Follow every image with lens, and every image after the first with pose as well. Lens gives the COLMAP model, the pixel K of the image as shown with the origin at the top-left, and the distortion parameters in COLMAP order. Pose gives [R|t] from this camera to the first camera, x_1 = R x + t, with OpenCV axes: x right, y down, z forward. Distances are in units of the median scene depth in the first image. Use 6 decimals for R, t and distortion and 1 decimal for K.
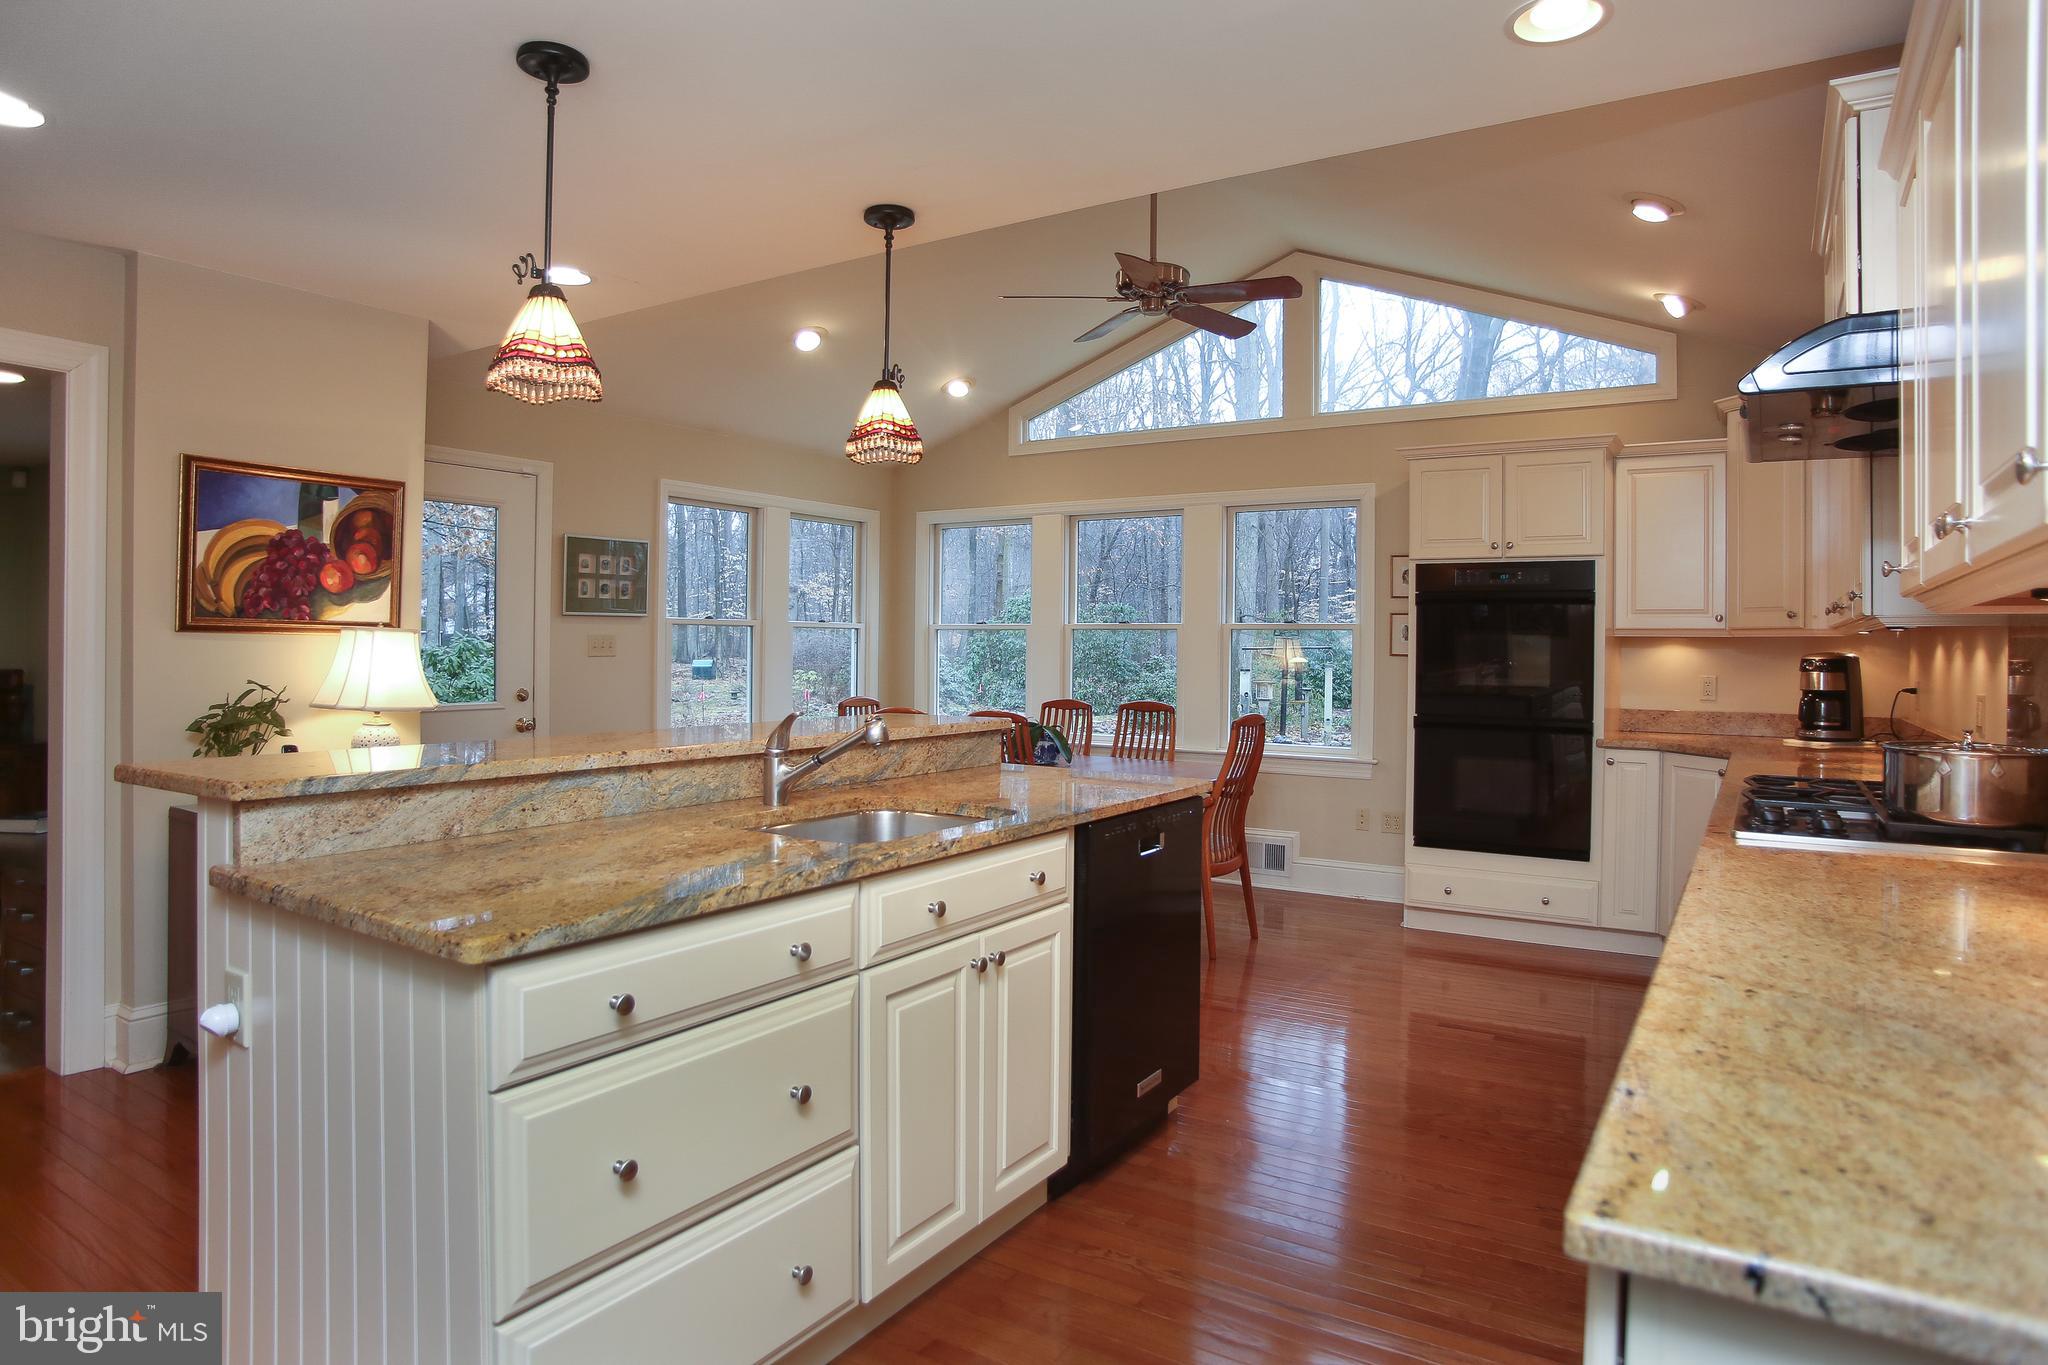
lens RADIAL K [[1183.7, 0, 1014.2], [0, 1183.7, 657.9], [0, 0, 1]] dist [-0.058983, 0.002360]
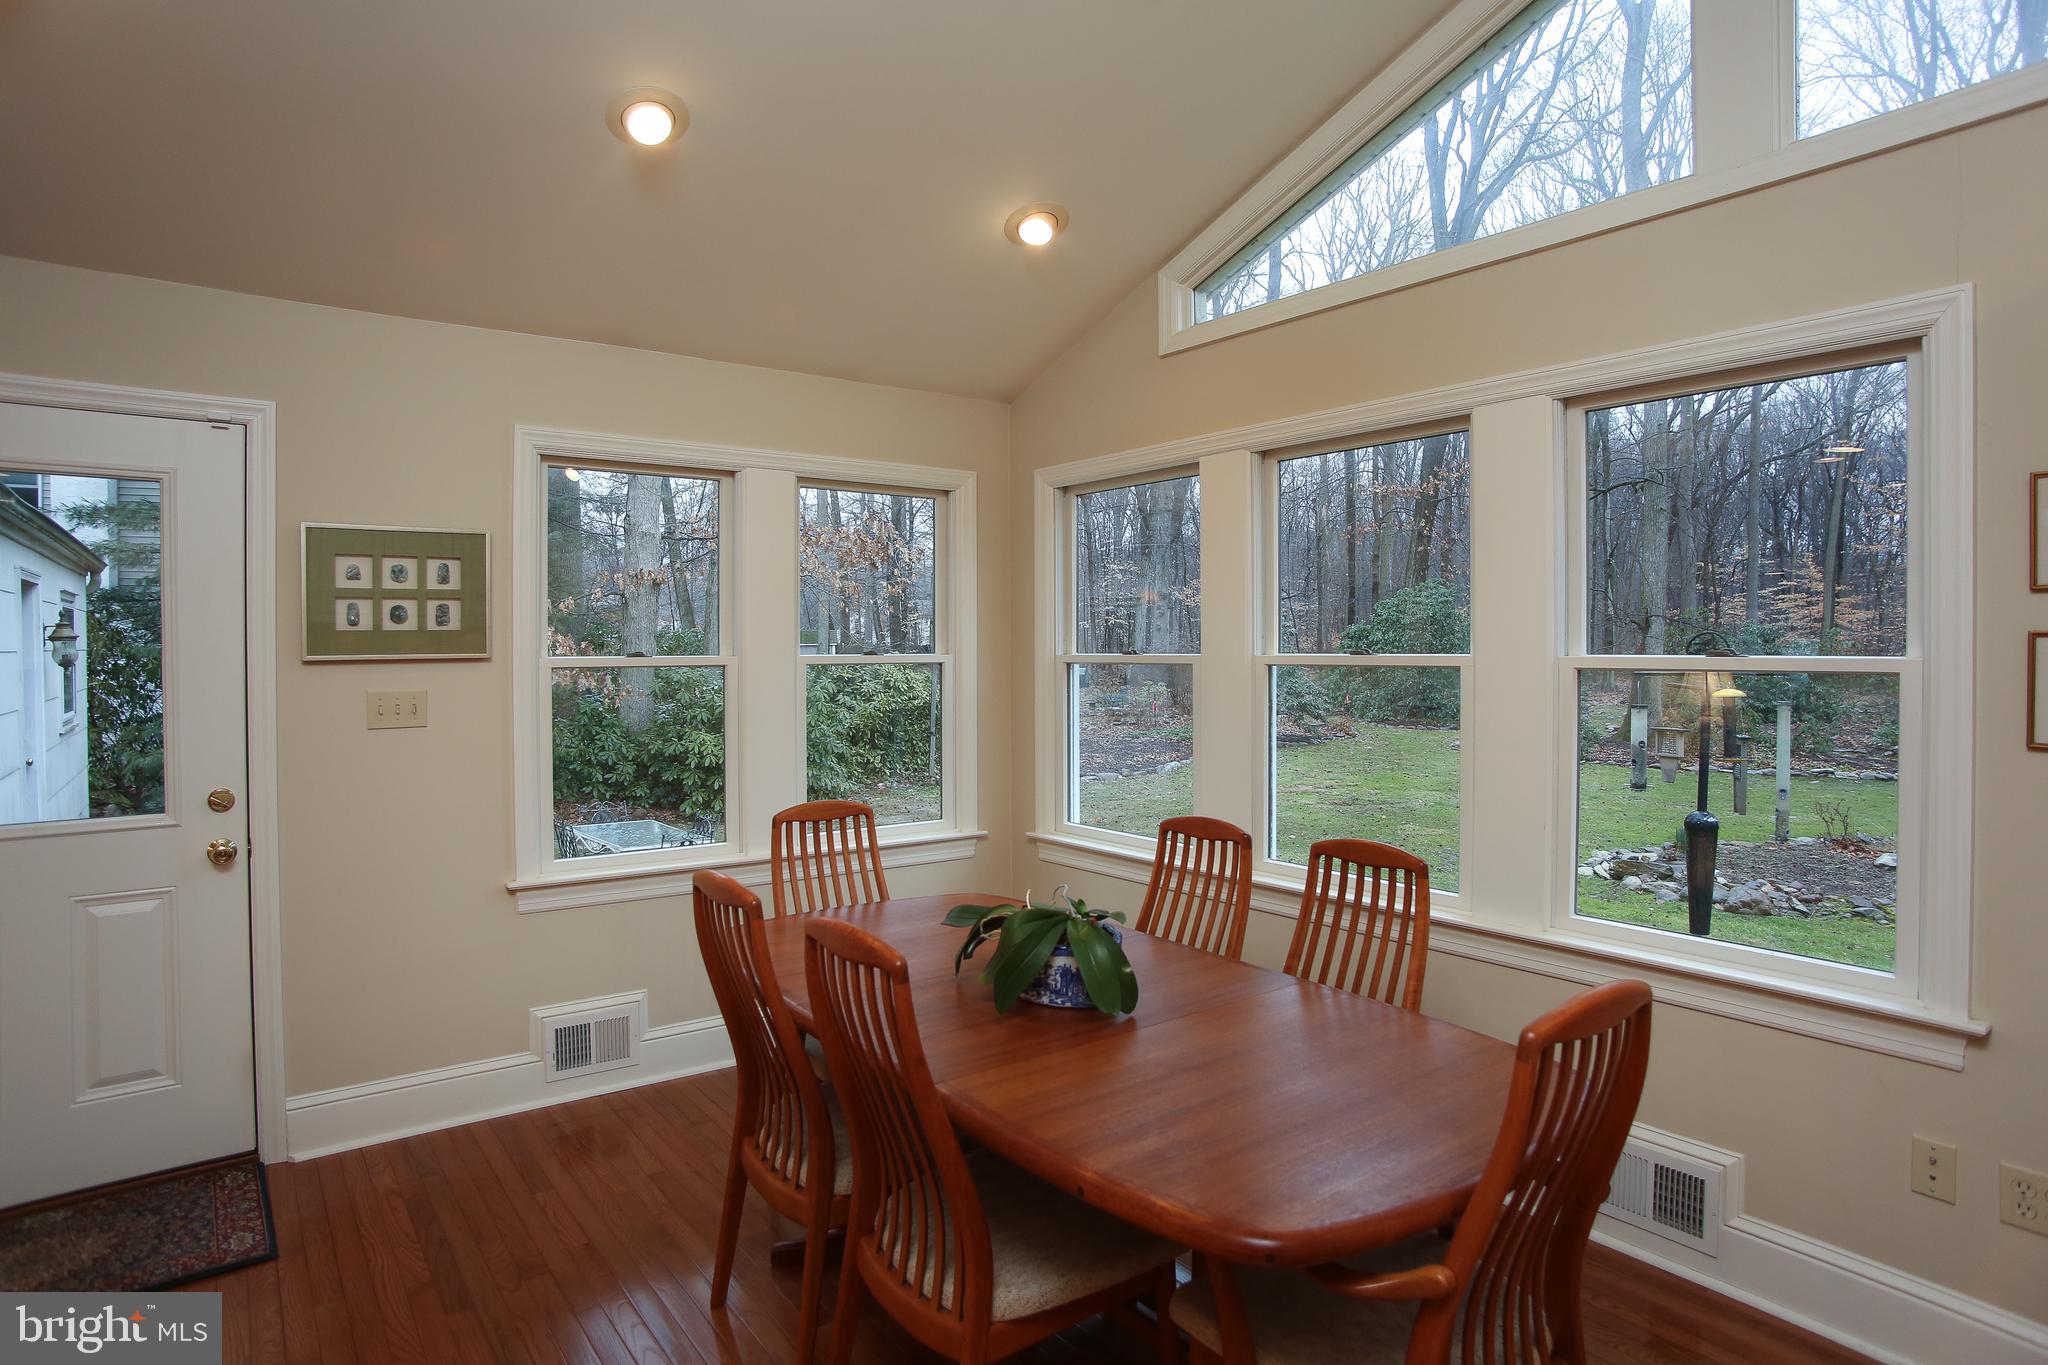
lens RADIAL K [[1183.7, 0, 1014.2], [0, 1183.7, 657.9], [0, 0, 1]] dist [-0.058983, 0.002360]
pose [[0.951709, -0.011662, -0.306780, 0.122648], [0.009809, 0.999923, -0.007581, -0.029348], [0.306845, 0.004206, 0.951750, 0.535329]]
